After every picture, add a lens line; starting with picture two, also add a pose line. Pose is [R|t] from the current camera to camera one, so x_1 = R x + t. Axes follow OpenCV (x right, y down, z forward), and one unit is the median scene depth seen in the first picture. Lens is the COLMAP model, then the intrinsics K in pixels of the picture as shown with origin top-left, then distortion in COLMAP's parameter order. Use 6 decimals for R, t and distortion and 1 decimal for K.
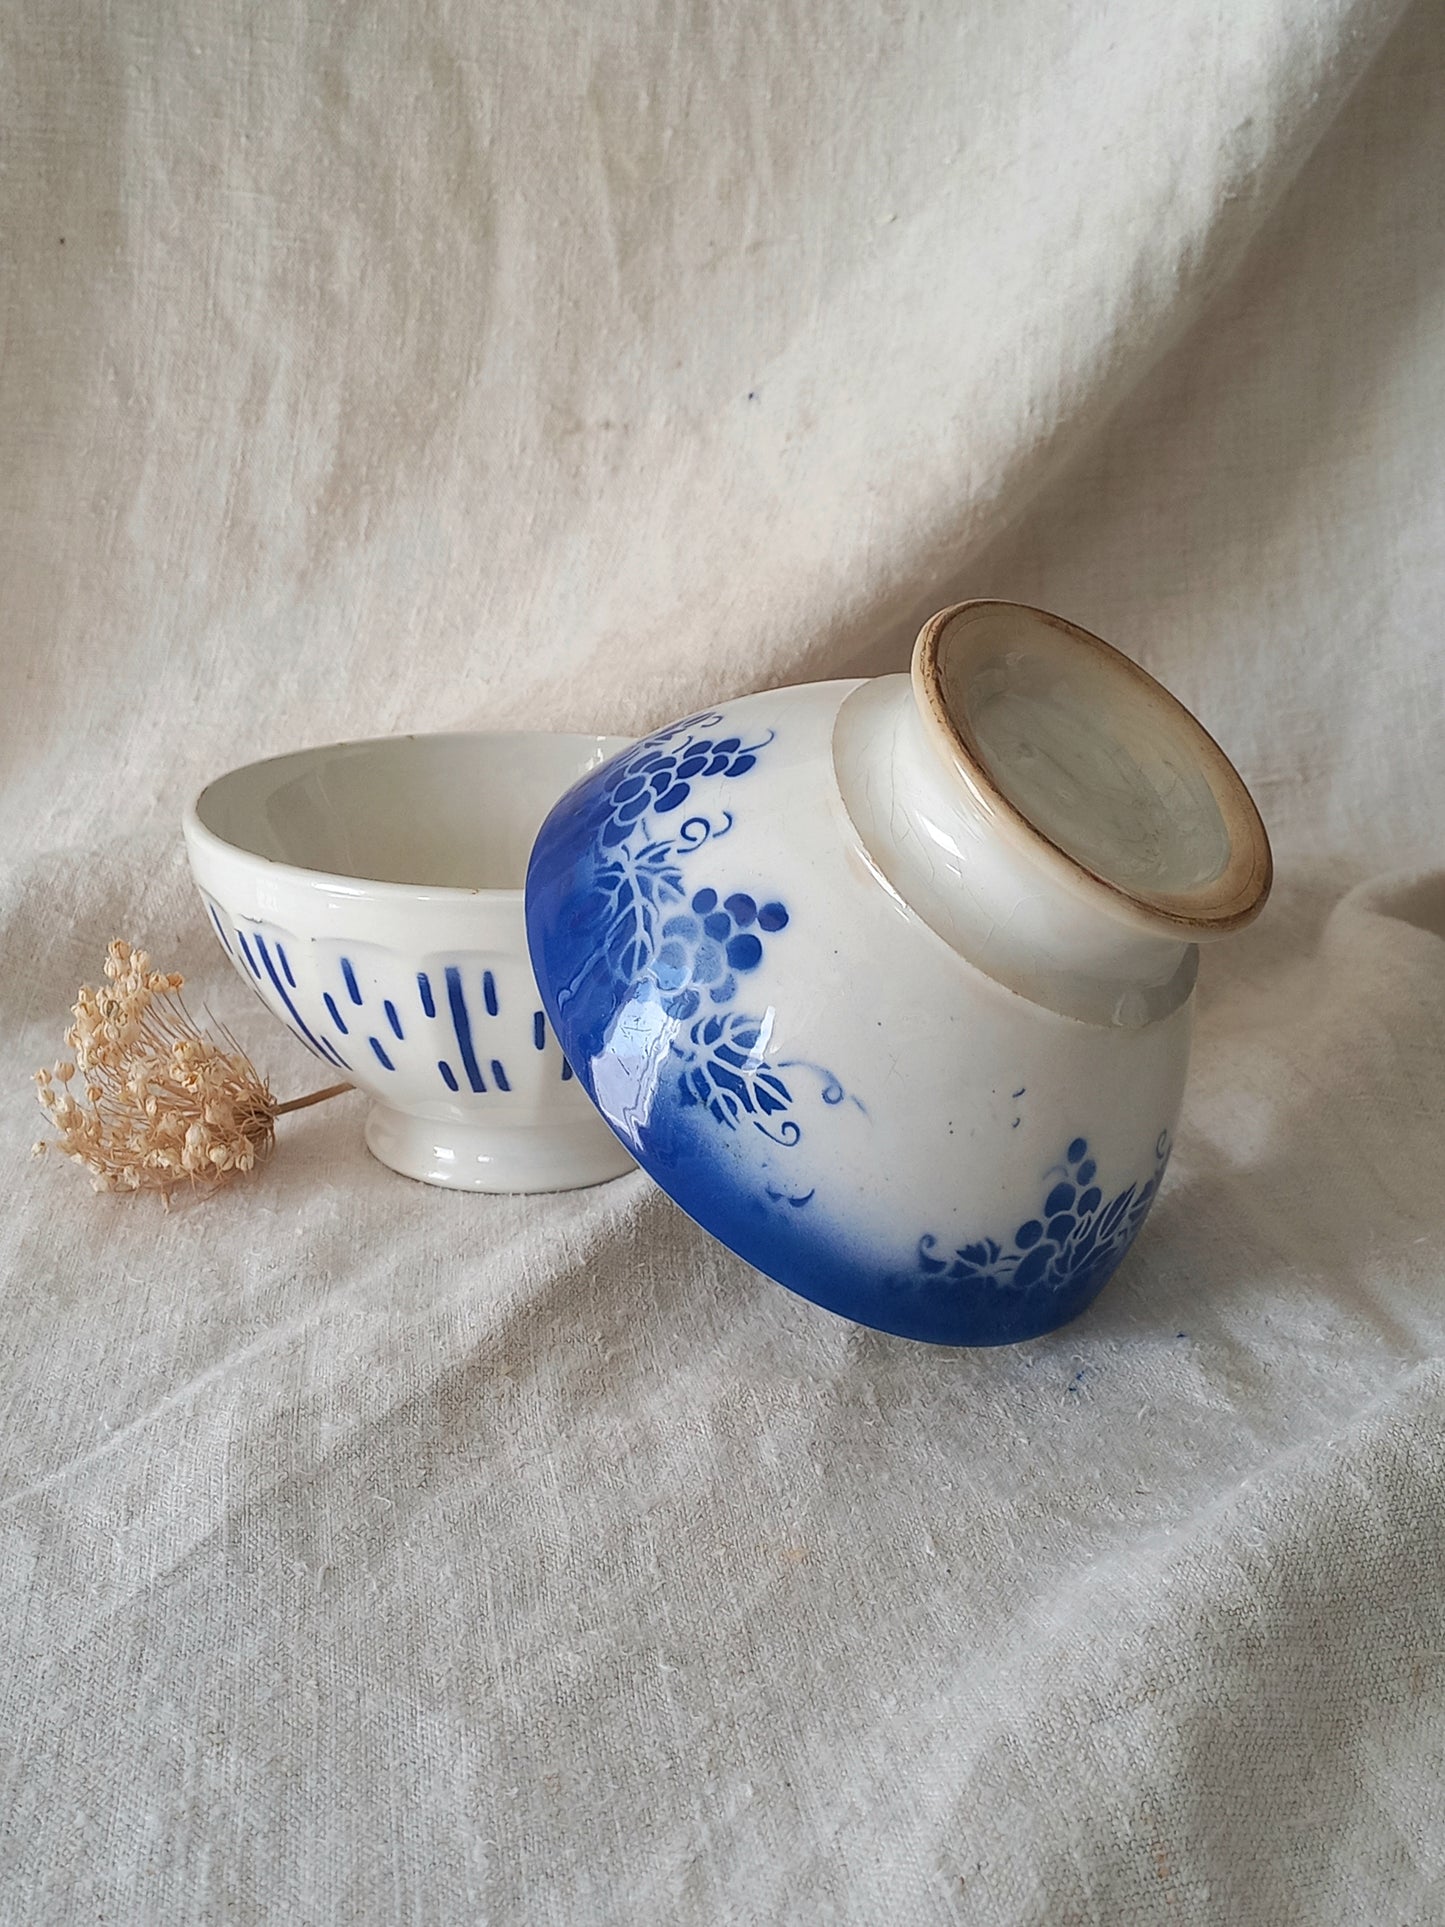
lens RADIAL K [[2462.1, 0, 593.0], [0, 2462.1, 959.9], [0, 0, 1]] dist [0.026212, -0.180920]
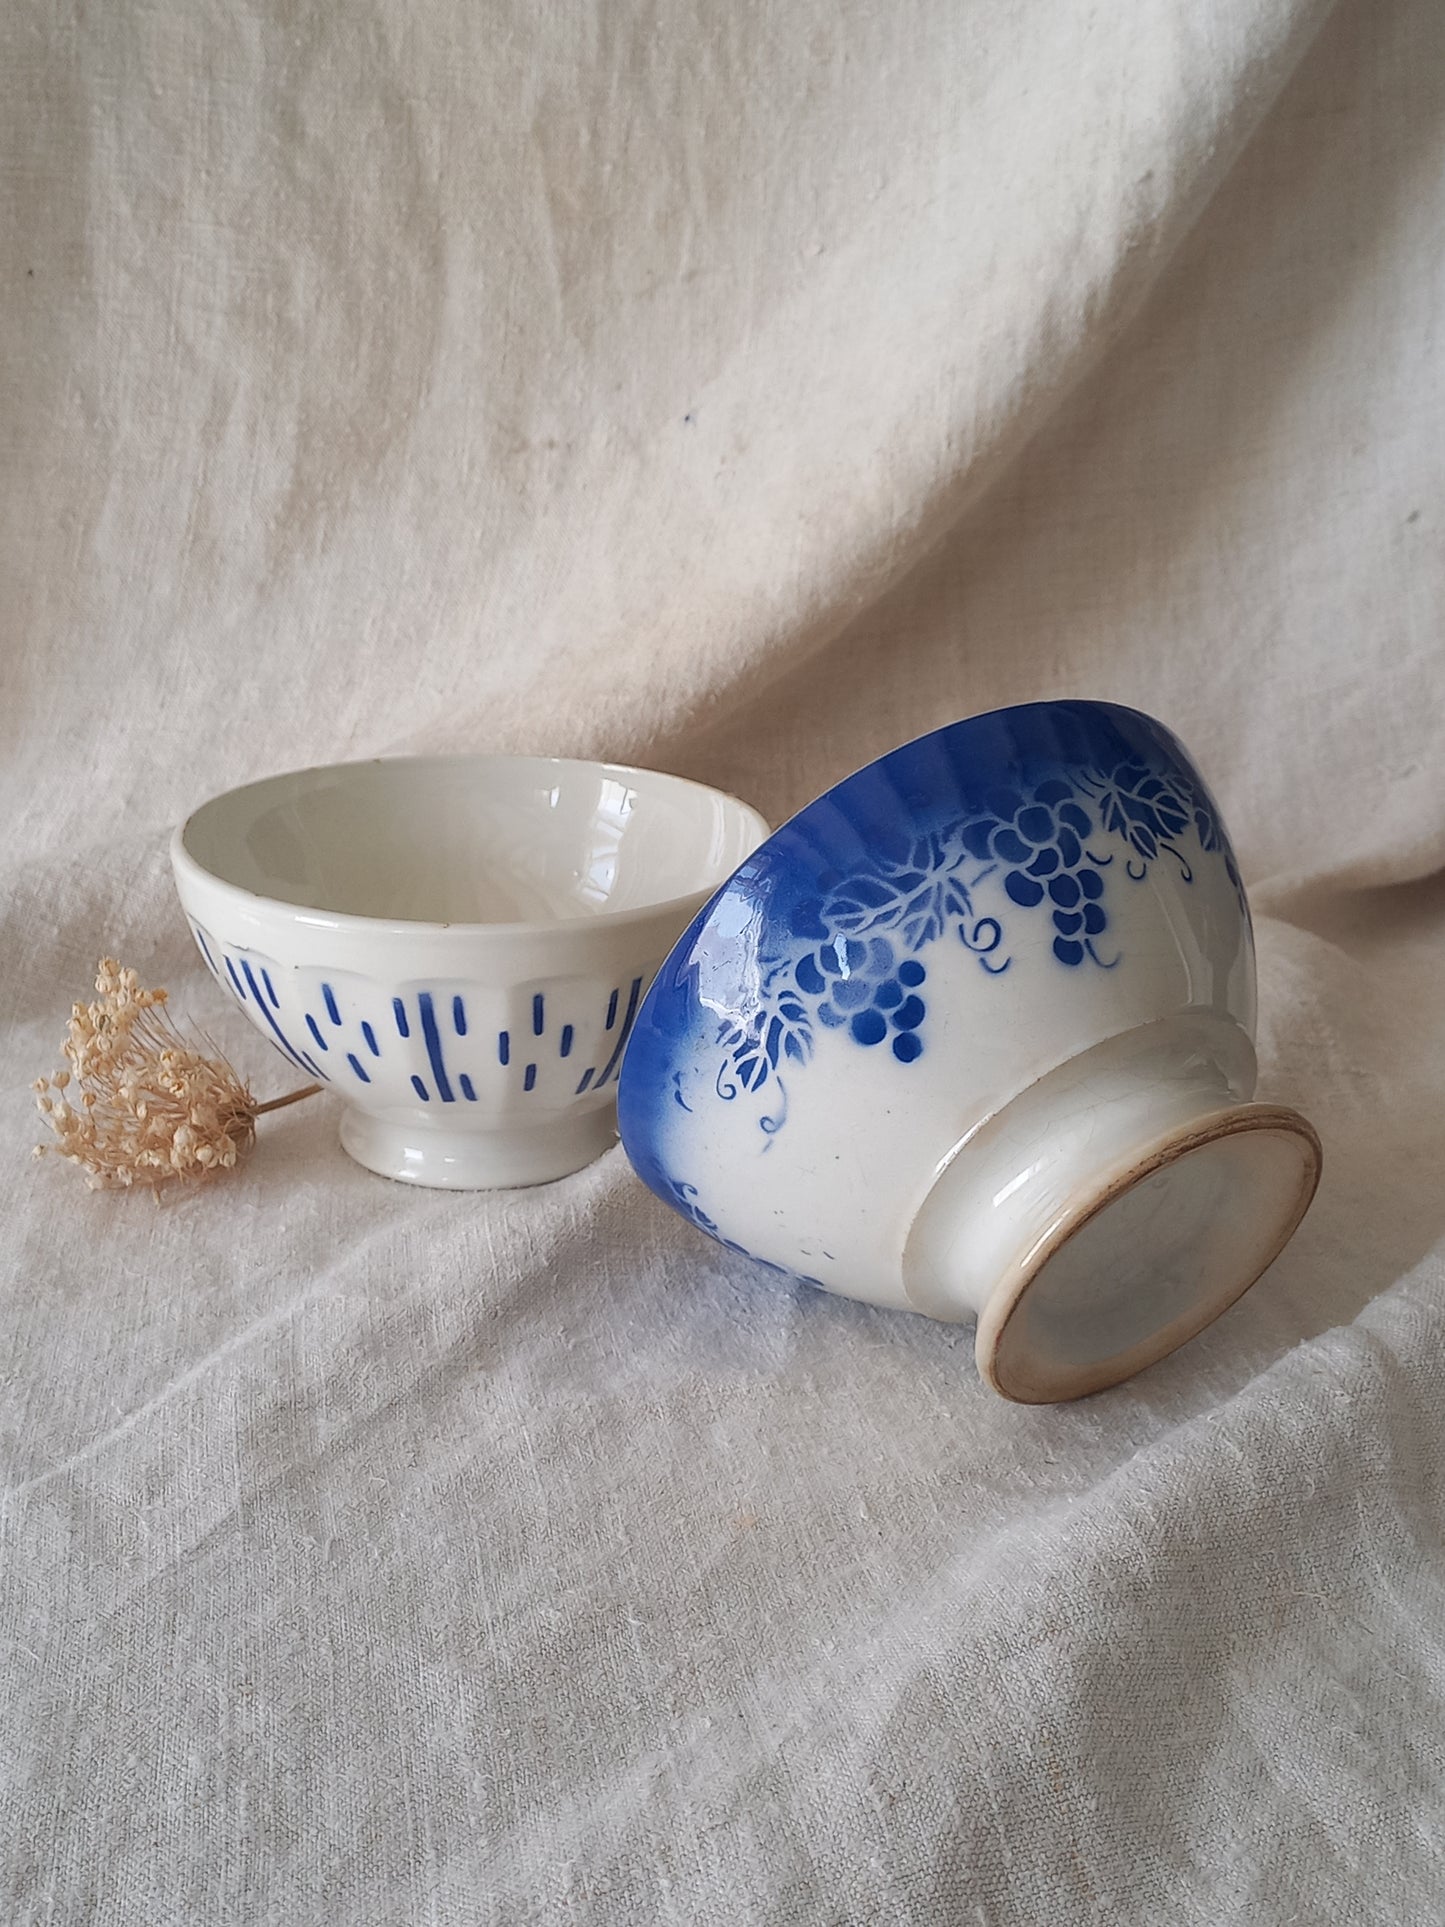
lens RADIAL K [[2545.4, 0, 659.3], [0, 2545.4, 943.7], [0, 0, 1]] dist [0.002621, -0.075716]
pose [[0.998252, -0.006416, 0.058756, -0.013821], [0.004873, 0.999640, 0.026375, -0.032794], [-0.058904, -0.026042, 0.997924, -0.098235]]
